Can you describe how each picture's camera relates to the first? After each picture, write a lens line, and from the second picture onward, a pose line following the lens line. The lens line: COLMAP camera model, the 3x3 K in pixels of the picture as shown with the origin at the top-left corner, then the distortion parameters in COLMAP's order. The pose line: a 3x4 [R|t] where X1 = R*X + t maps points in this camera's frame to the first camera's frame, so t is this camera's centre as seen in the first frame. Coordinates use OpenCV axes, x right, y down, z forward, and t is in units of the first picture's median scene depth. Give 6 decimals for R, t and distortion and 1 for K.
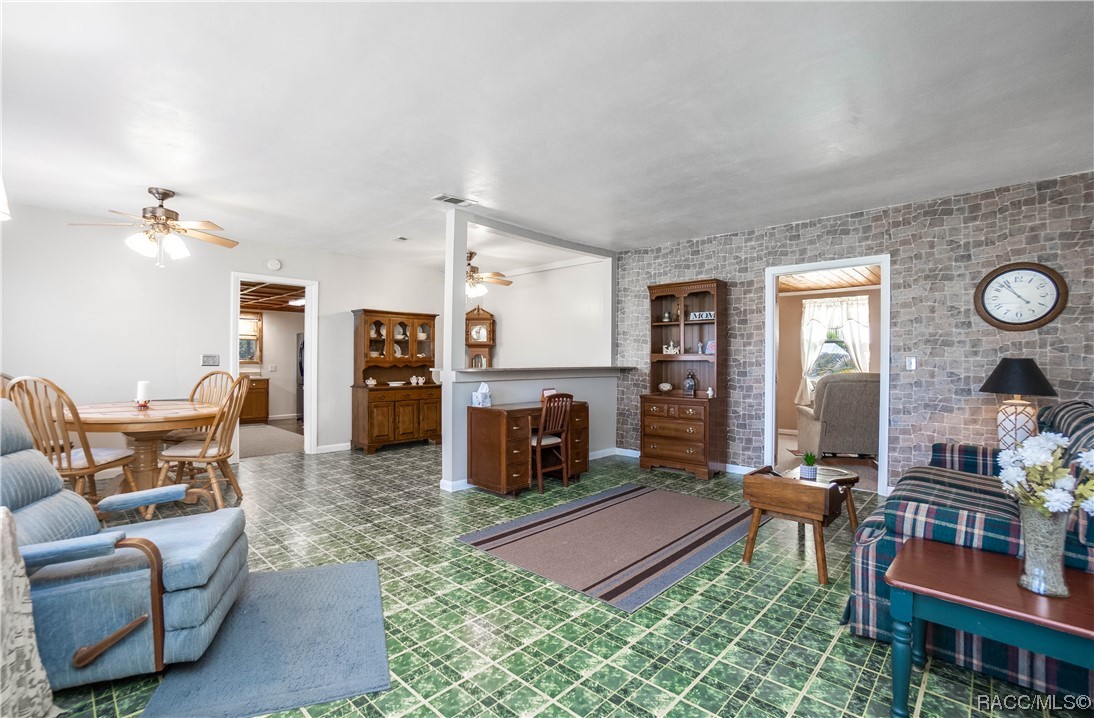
lens RADIAL K [[493.4, 0, 548.1], [0, 493.4, 354.5], [0, 0, 1]] dist [-0.061656, 0.022460]
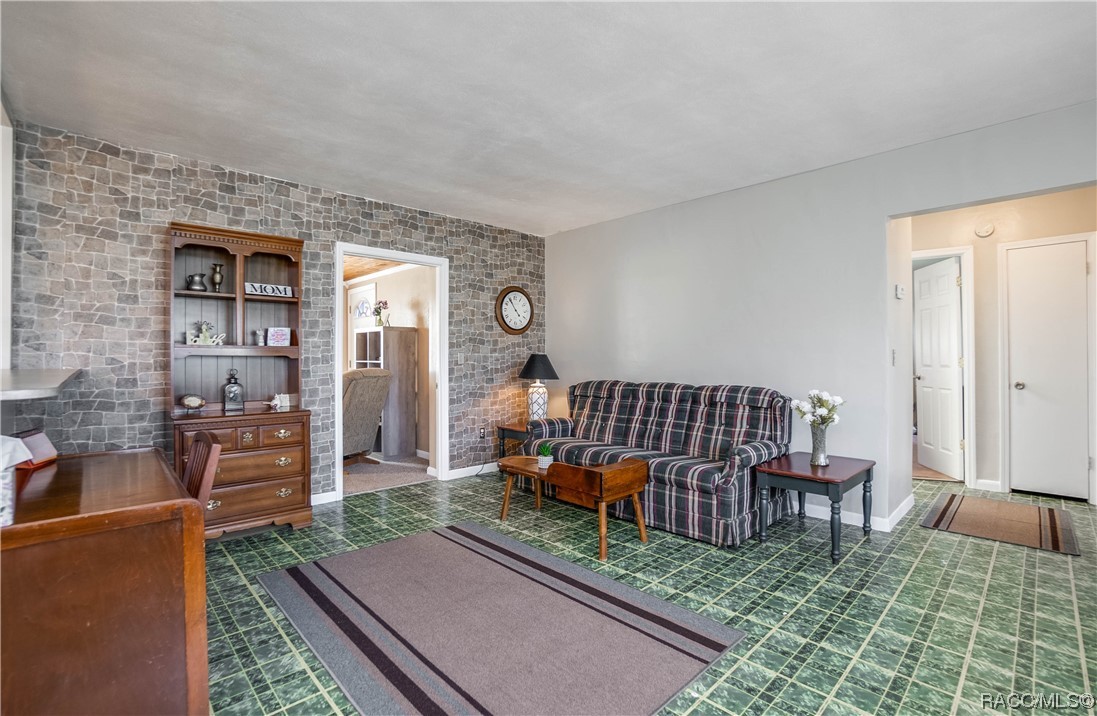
lens RADIAL K [[494.8, 0, 549.6], [0, 494.8, 353.5], [0, 0, 1]] dist [-0.061656, 0.022460]
pose [[0.055745, 0.004210, 0.998436, -0.427285], [-0.011202, 0.999931, -0.003591, 0.008817], [-0.998382, -0.010984, 0.055789, 0.752288]]
